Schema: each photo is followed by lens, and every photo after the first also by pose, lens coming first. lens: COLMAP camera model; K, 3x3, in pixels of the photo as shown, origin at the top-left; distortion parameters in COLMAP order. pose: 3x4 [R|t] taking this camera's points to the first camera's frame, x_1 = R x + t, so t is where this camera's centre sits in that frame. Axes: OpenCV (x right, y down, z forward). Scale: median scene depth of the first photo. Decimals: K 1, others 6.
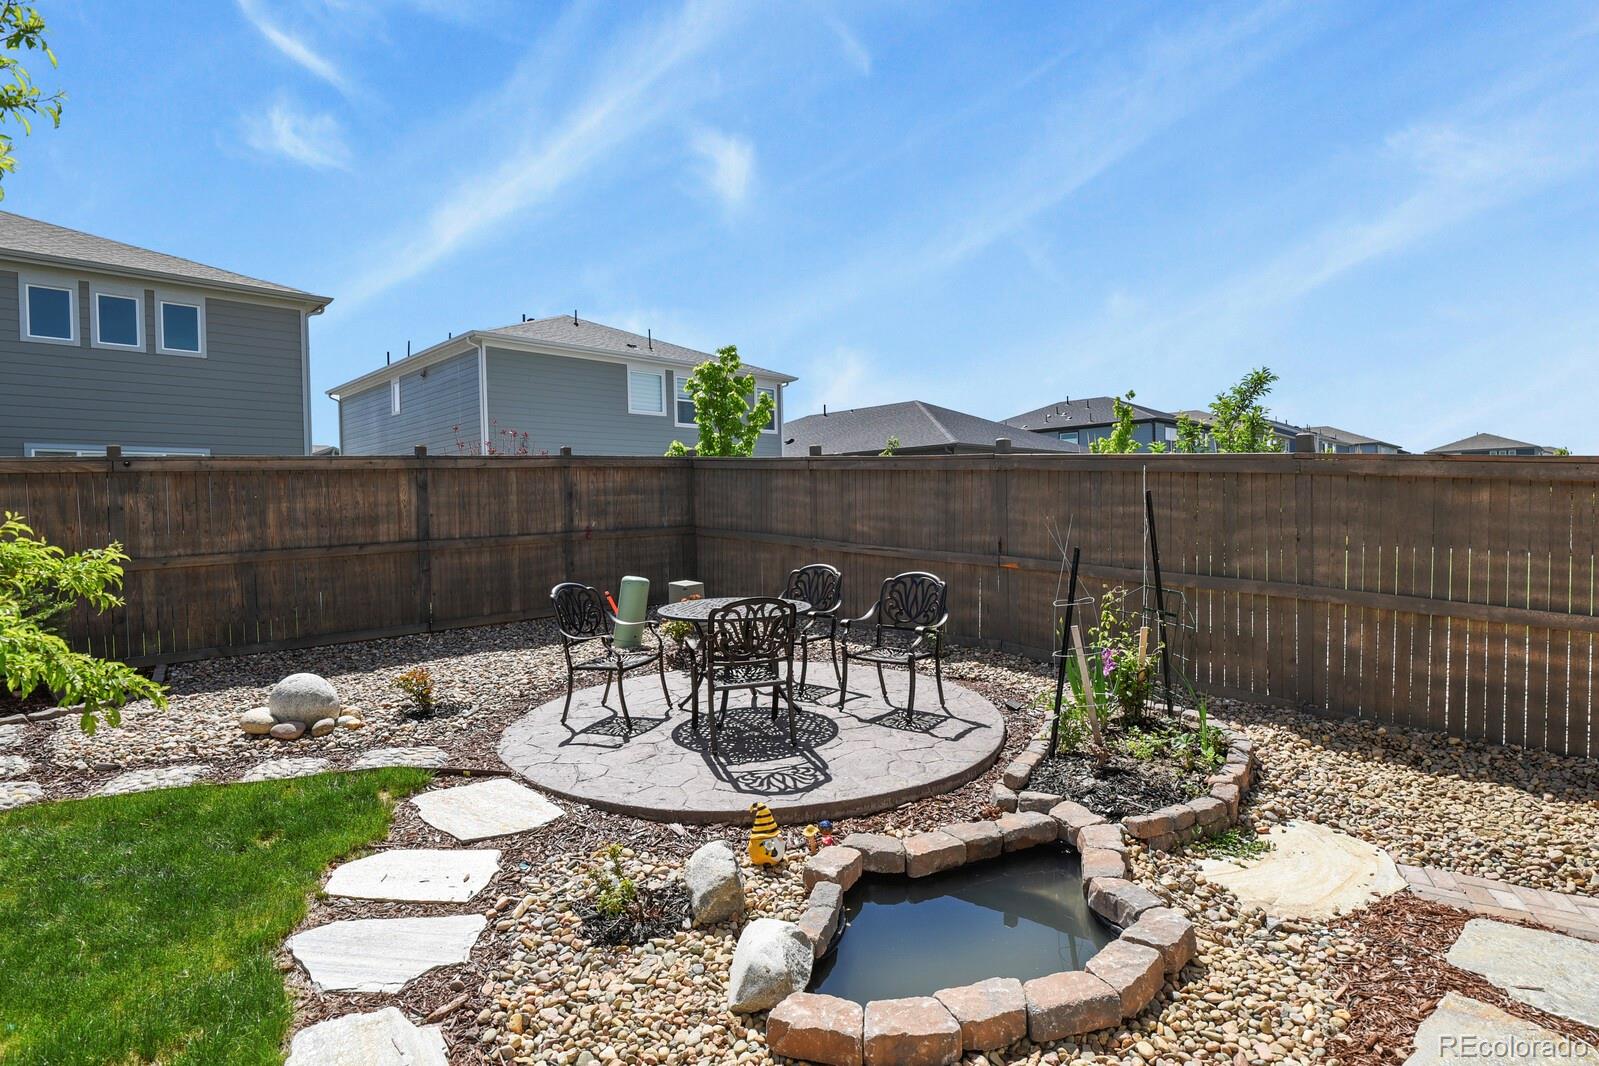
lens RADIAL K [[790.4, 0, 796.9], [0, 790.4, 527.7], [0, 0, 1]] dist [-0.008596, -0.000927]
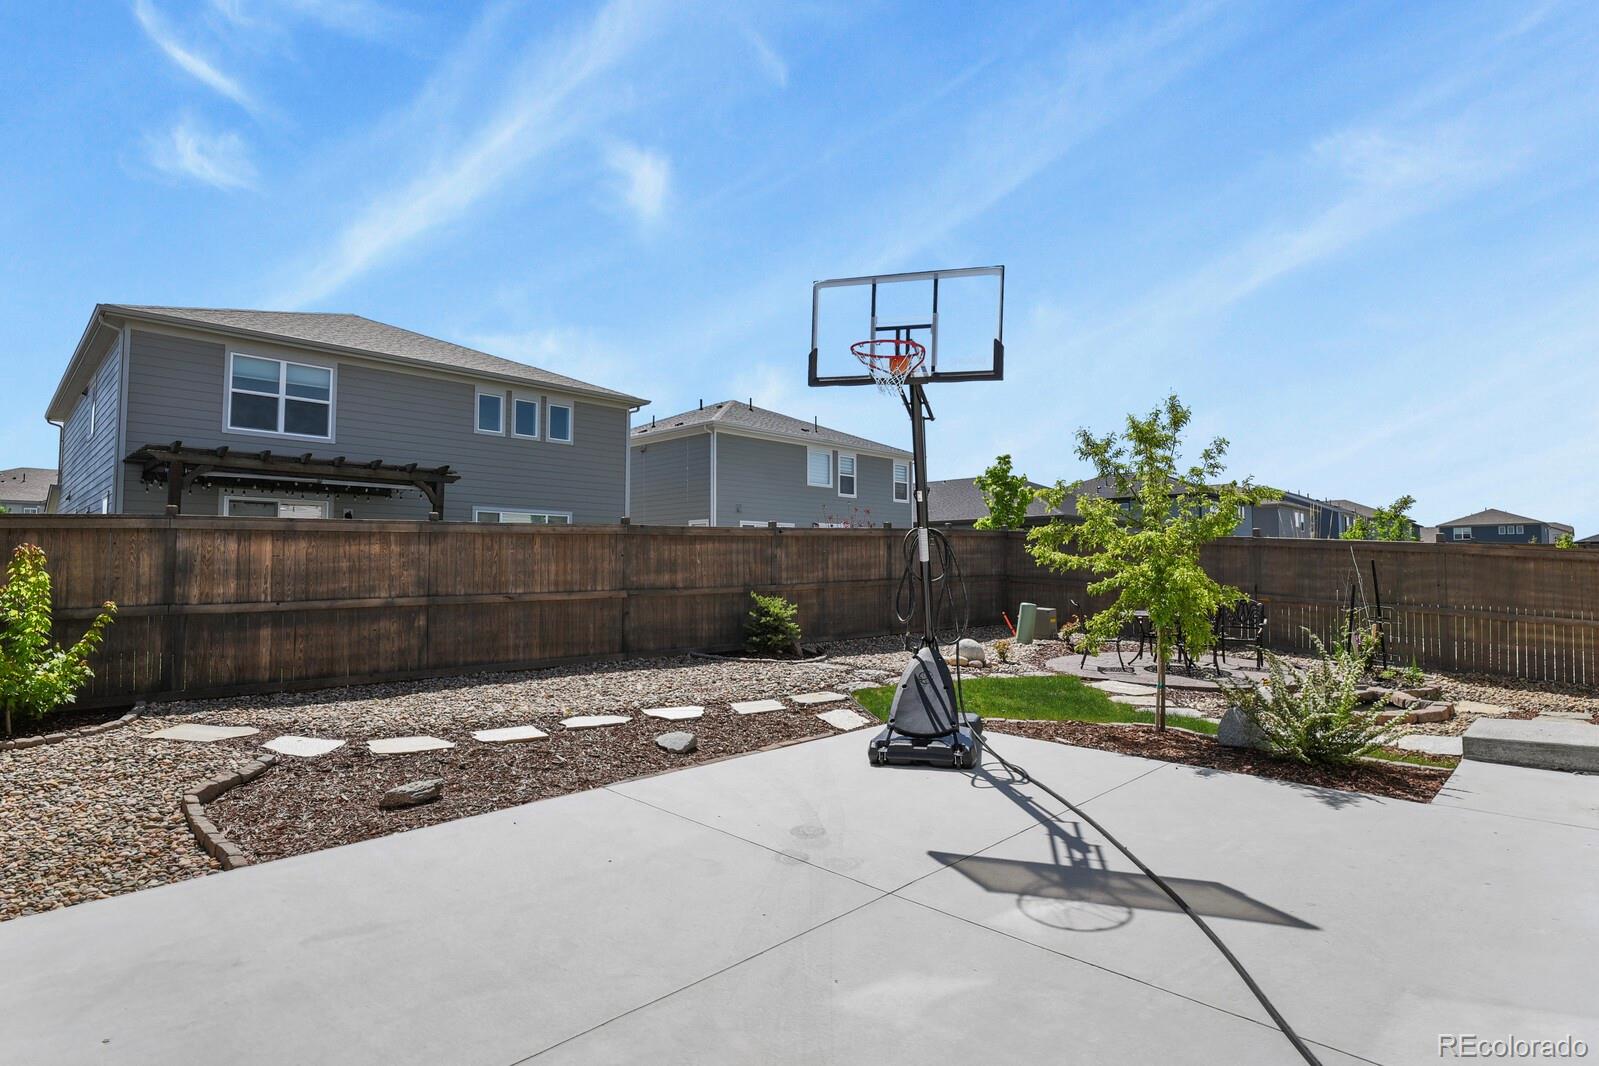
lens RADIAL K [[795.9, 0, 807.8], [0, 795.9, 528.4], [0, 0, 1]] dist [-0.004854, -0.002050]
pose [[0.999710, 0.023121, 0.006782, -0.832414], [-0.022562, 0.997055, -0.073292, 0.045806], [-0.008457, 0.073118, 0.997287, -0.855932]]
